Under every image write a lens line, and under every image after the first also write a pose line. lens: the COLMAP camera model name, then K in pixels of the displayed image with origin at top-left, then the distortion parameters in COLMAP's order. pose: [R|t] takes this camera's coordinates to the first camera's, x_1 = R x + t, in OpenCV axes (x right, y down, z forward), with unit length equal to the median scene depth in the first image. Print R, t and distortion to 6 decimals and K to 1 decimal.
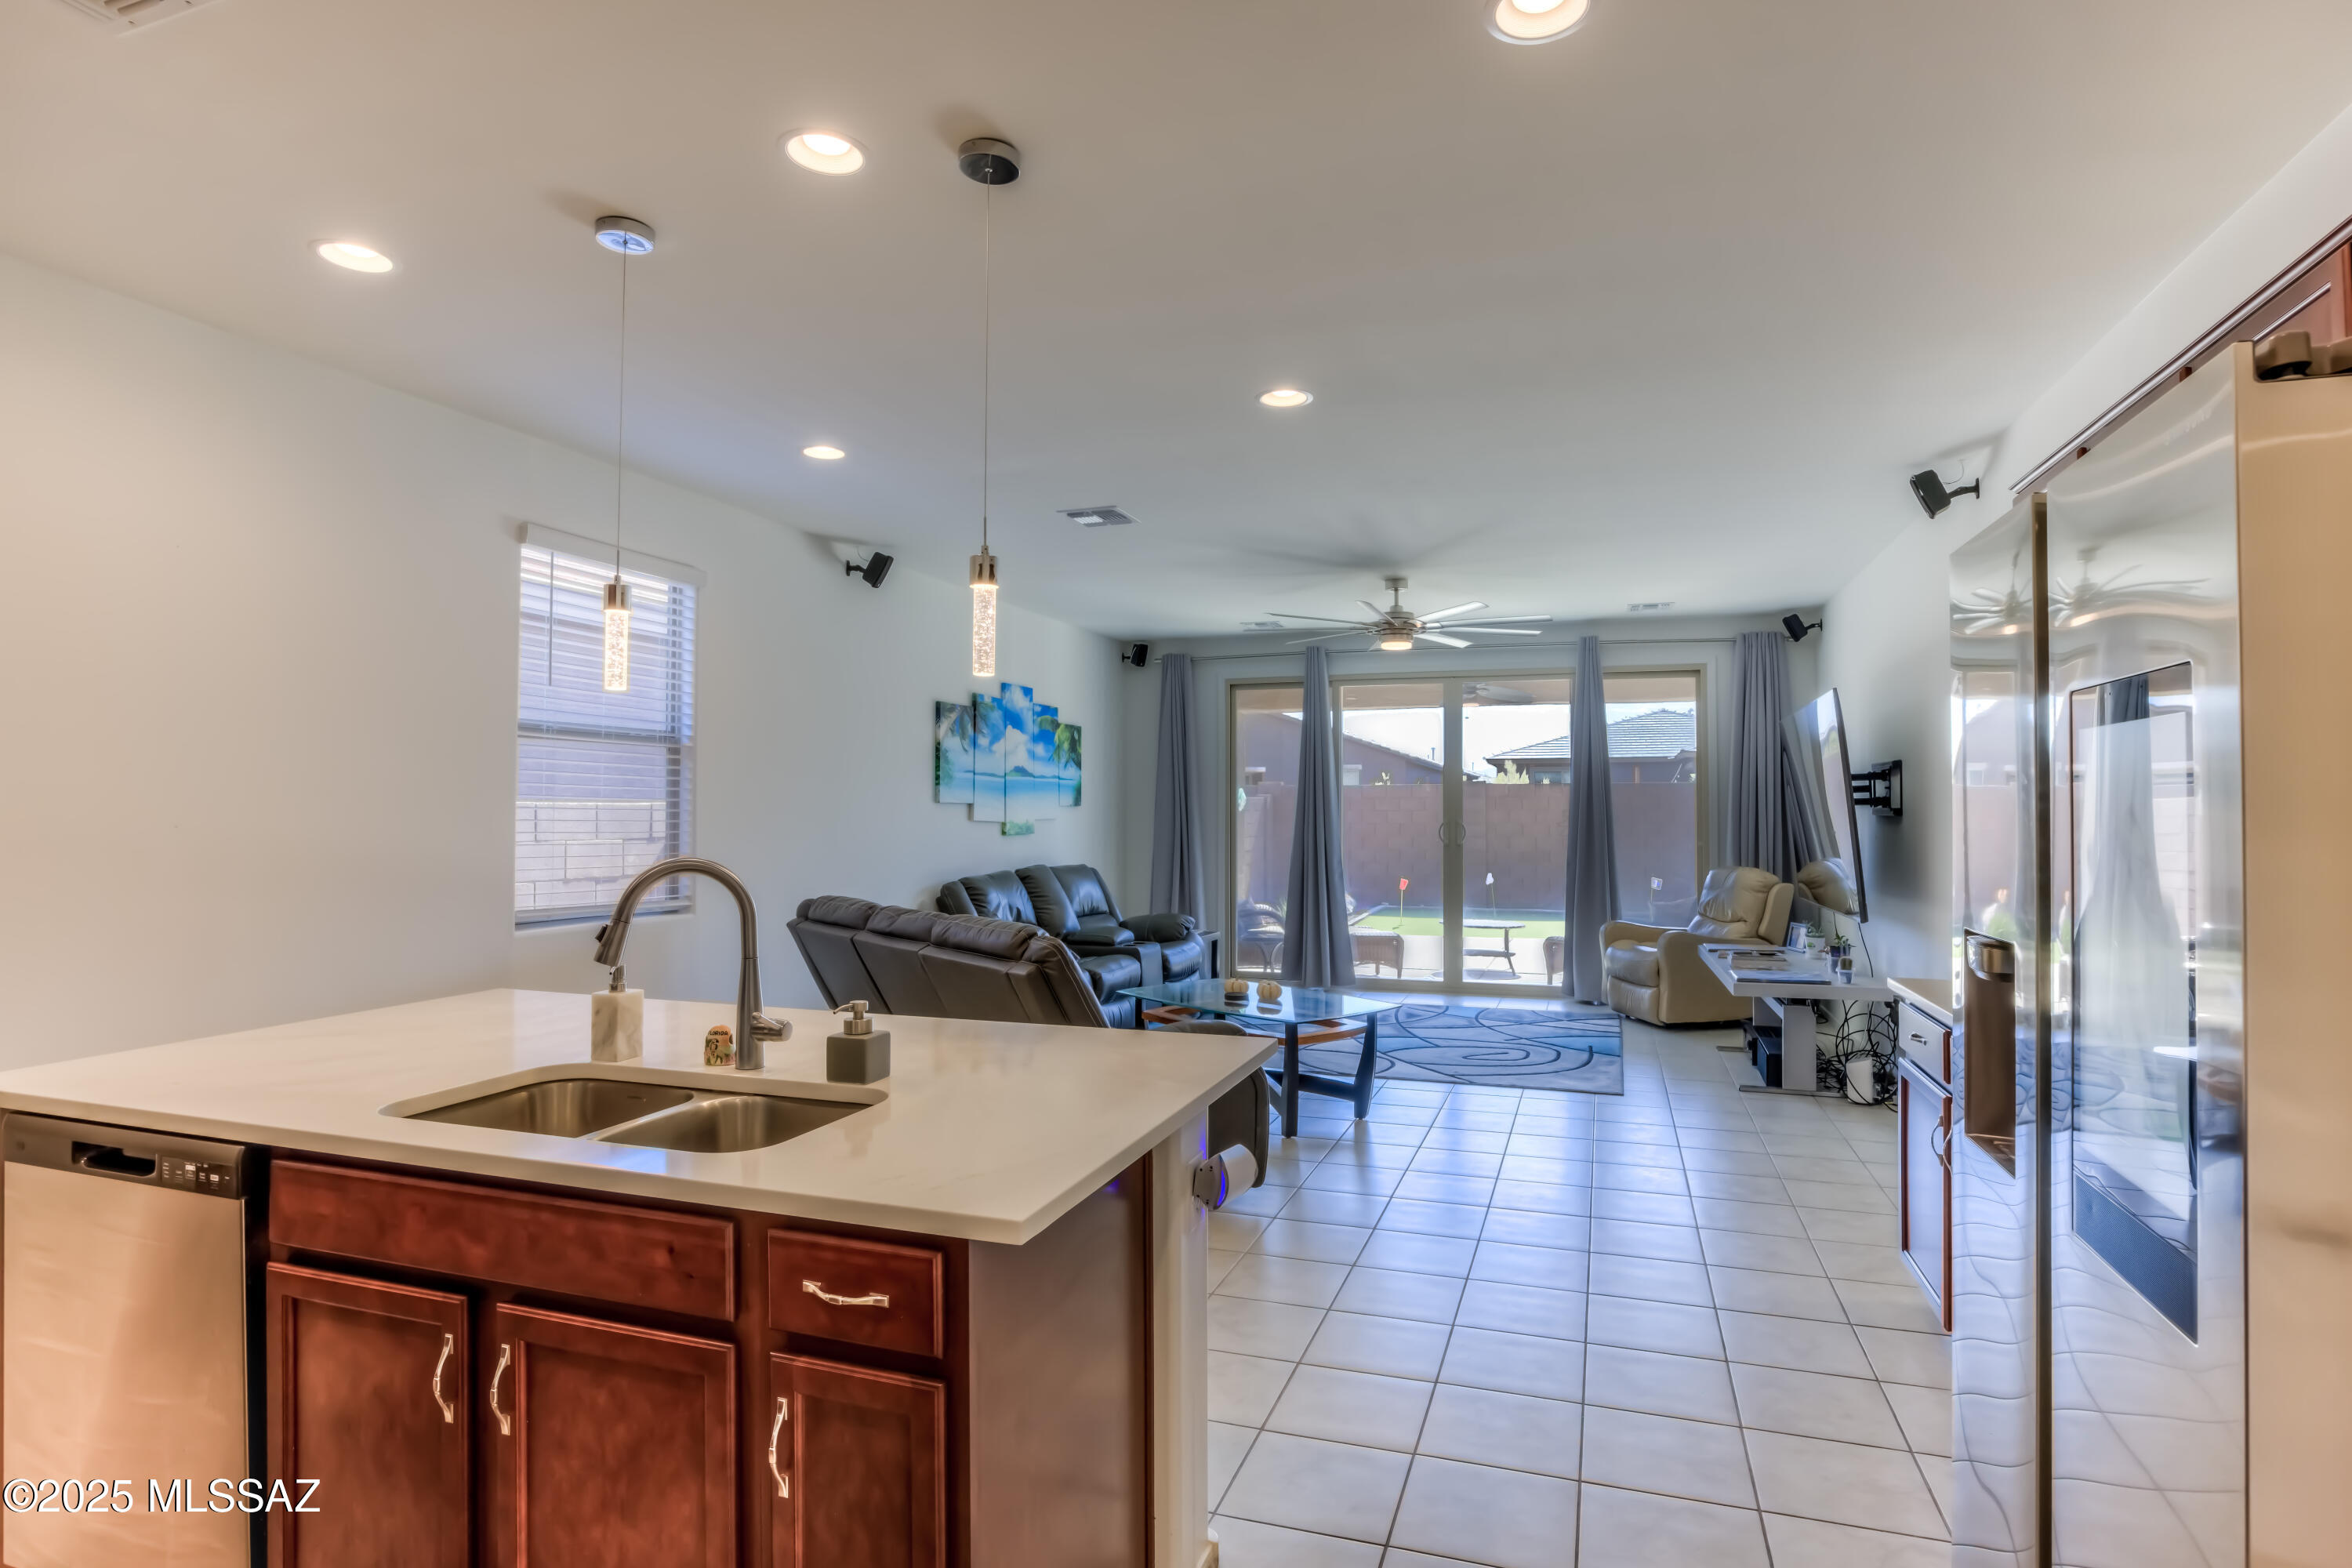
lens RADIAL K [[1226.4, 0, 1176.0], [0, 1226.4, 784.0], [0, 0, 1]] dist [-0.006933, -0.000443]
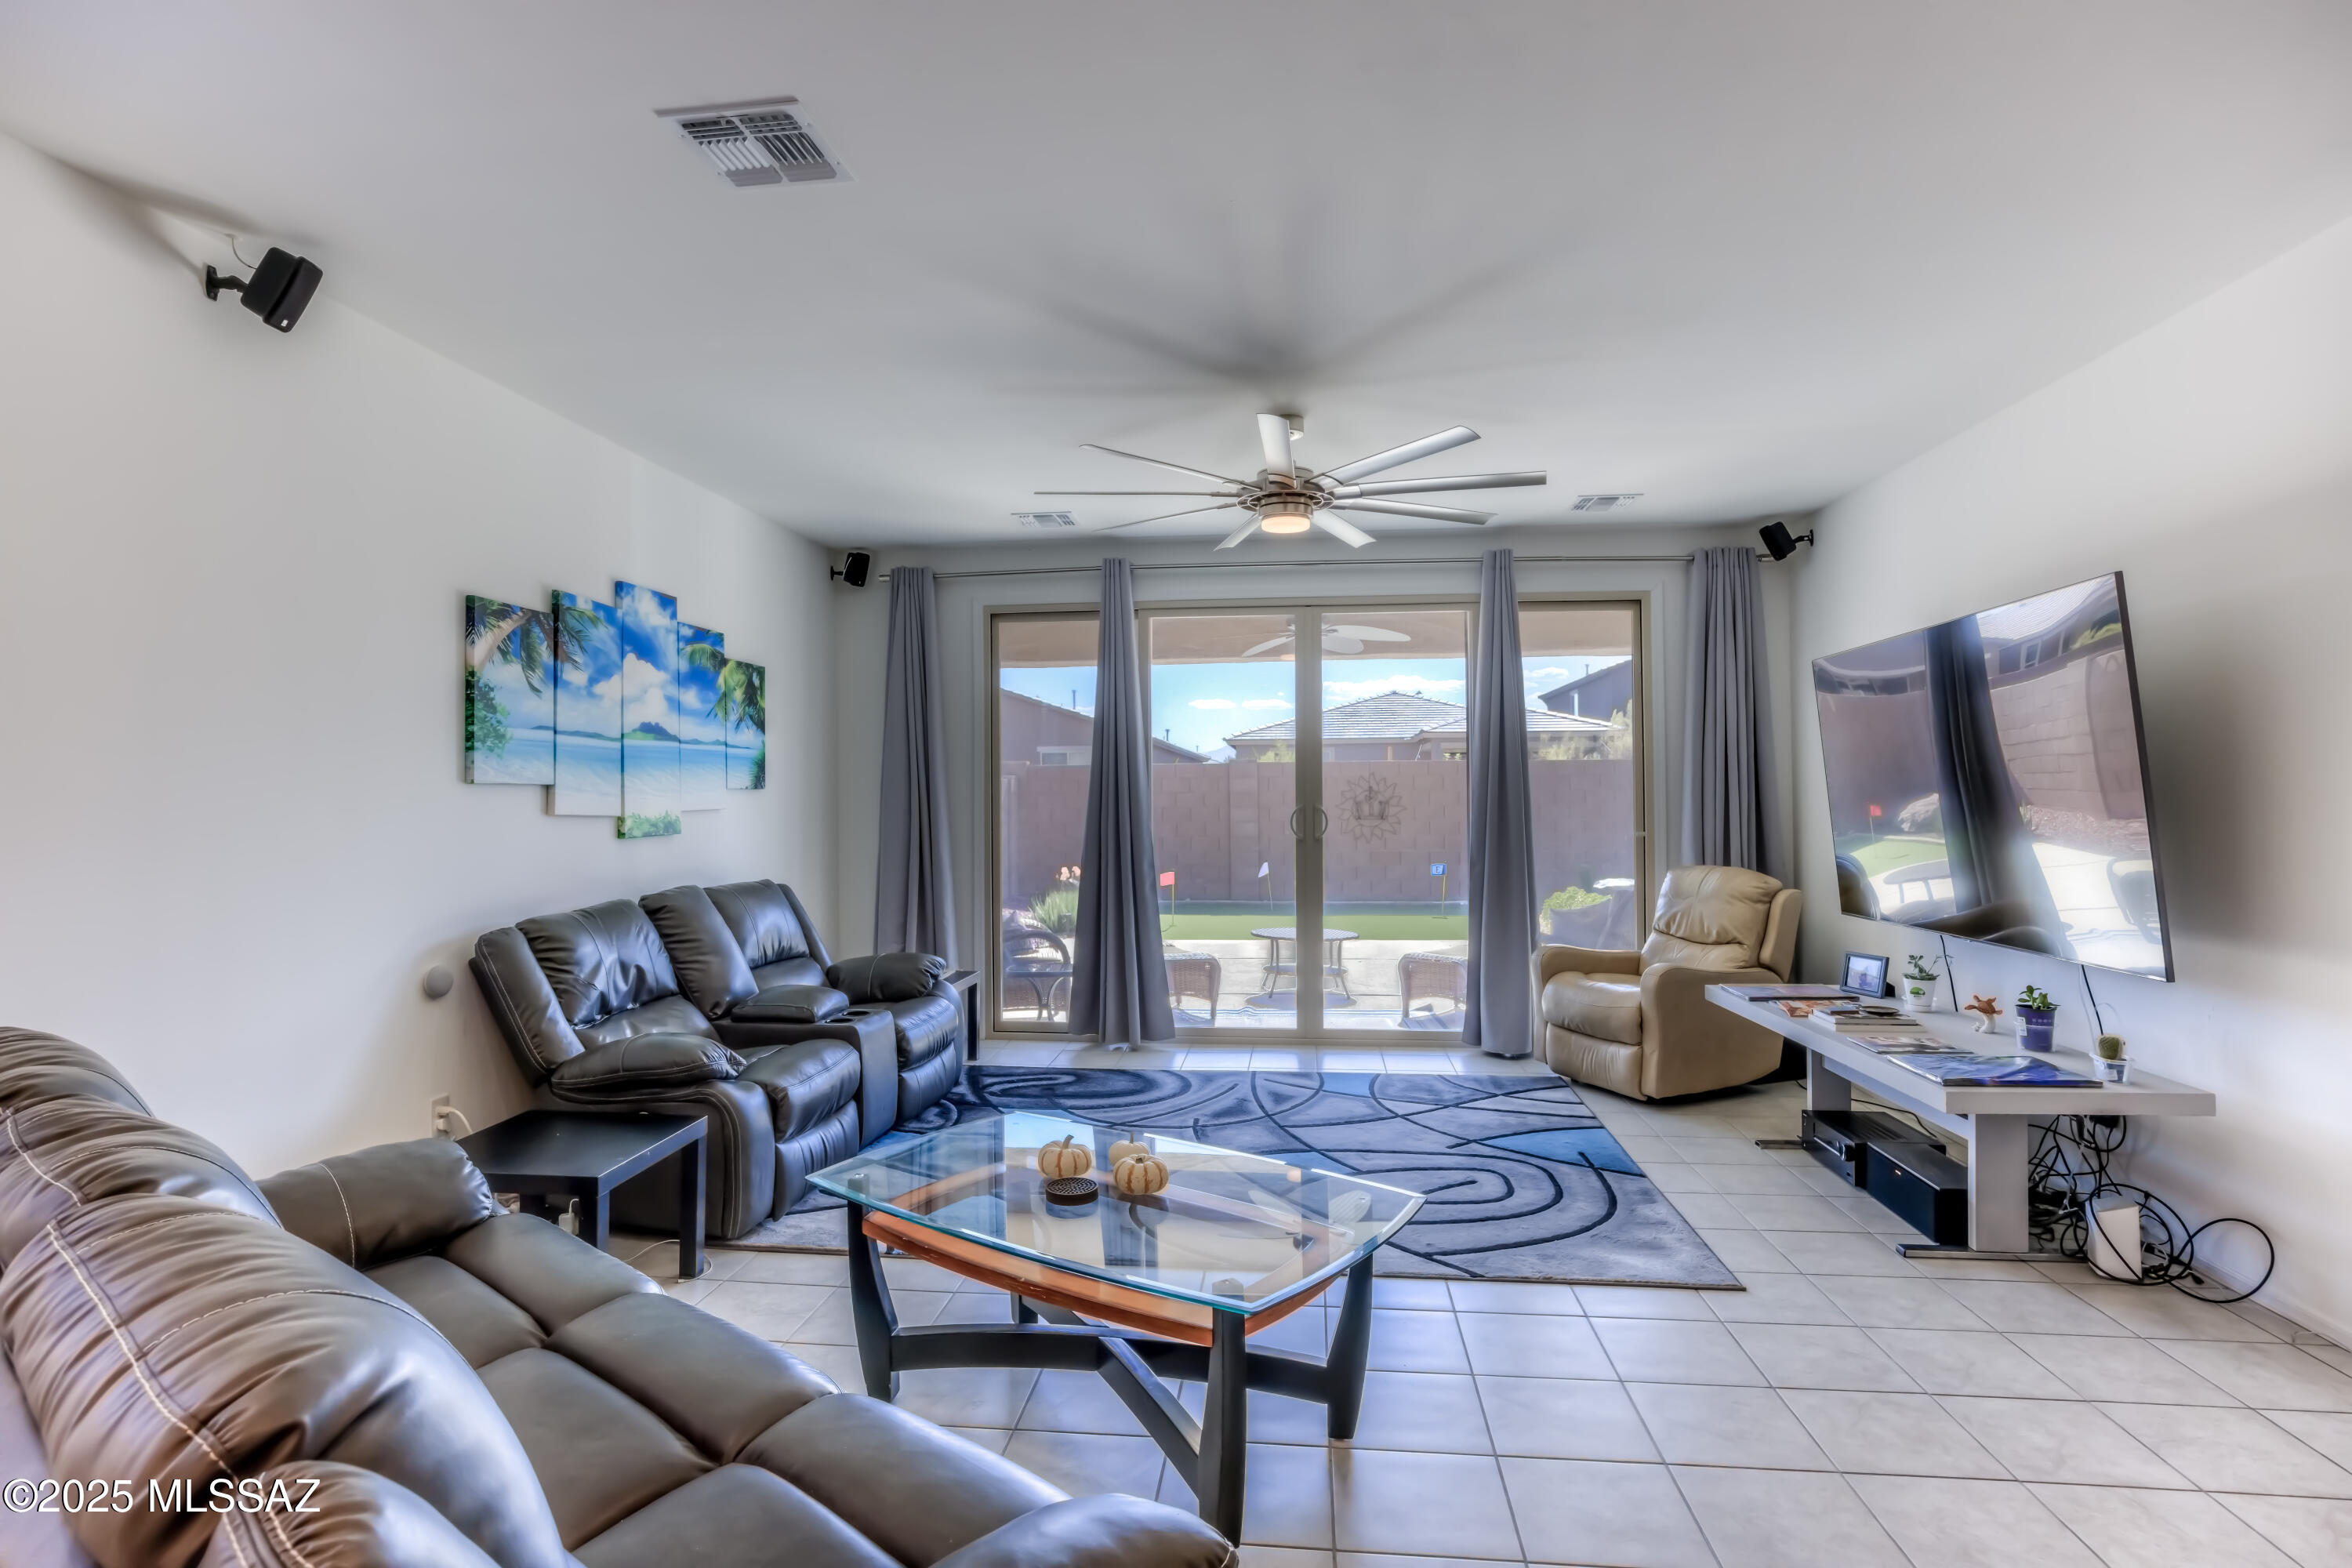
lens RADIAL K [[1197.2, 0, 1199.9], [0, 1197.2, 765.8], [0, 0, 1]] dist [-0.005713, 0.000189]
pose [[0.969116, -0.001699, 0.246600, -0.011168], [0.001839, 0.999998, -0.000335, 0.007575], [-0.246599, 0.000778, 0.969117, 0.374423]]
